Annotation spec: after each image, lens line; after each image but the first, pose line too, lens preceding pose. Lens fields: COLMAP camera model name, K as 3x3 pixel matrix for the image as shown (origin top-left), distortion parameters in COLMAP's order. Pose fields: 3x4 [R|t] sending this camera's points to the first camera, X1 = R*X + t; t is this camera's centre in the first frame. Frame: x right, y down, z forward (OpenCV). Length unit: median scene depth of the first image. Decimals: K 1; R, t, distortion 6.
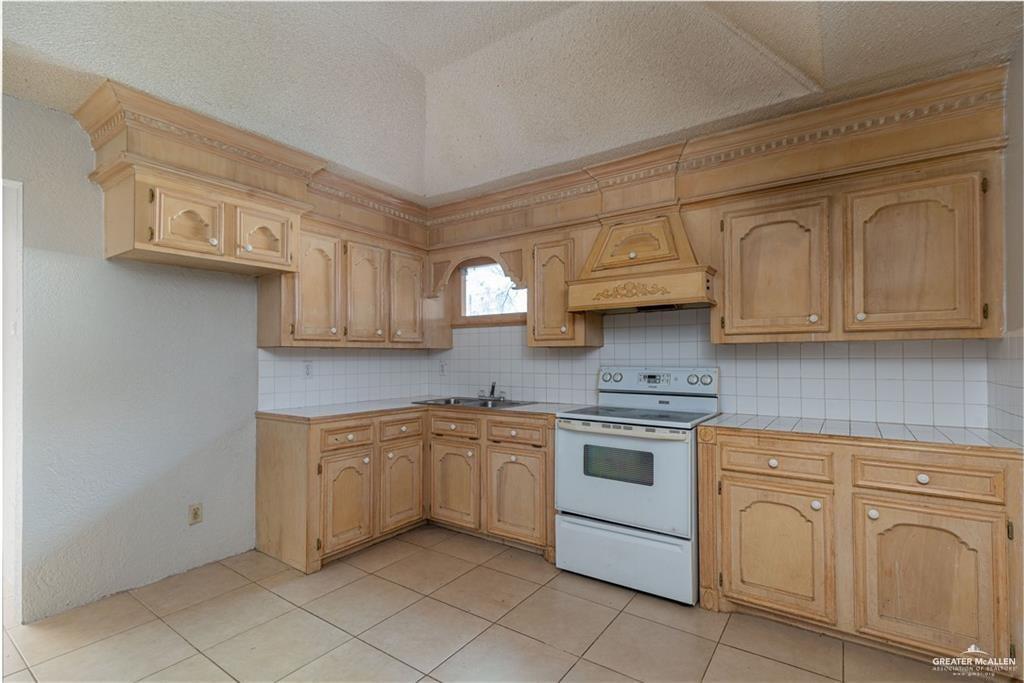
lens RADIAL K [[465.9, 0, 511.7], [0, 465.9, 346.8], [0, 0, 1]] dist [0.004266, 0.000118]
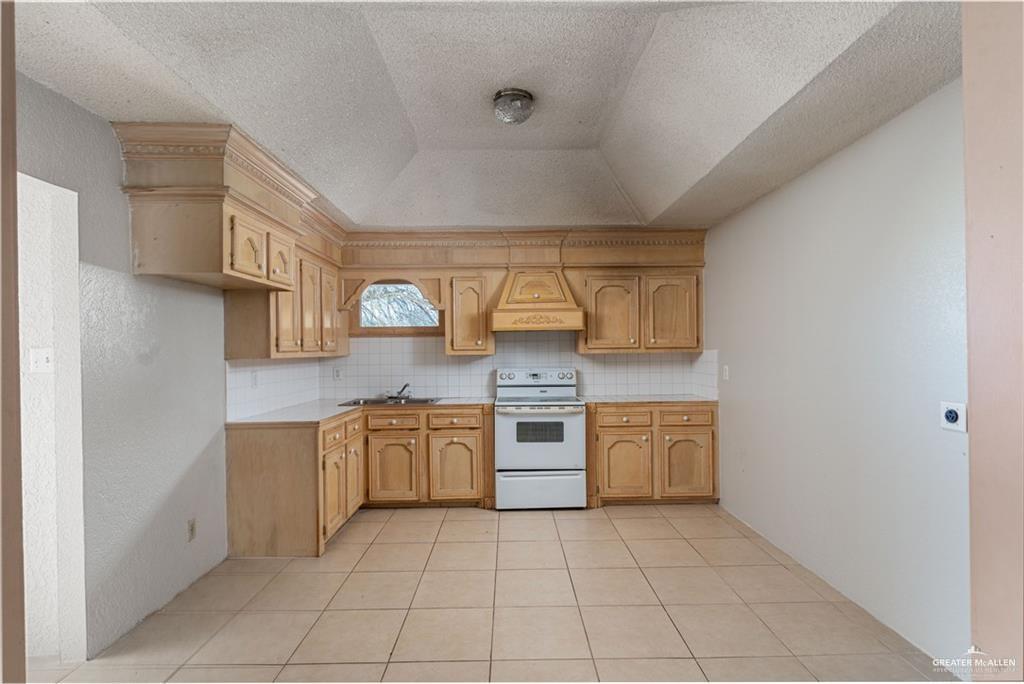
lens RADIAL K [[465.9, 0, 516.8], [0, 465.9, 346.8], [0, 0, 1]] dist [0.004266, 0.000118]
pose [[0.815618, -0.001586, 0.578589, -0.680101], [-0.004980, 0.999940, 0.009762, -0.044805], [-0.578570, -0.010843, 0.815561, -0.208898]]
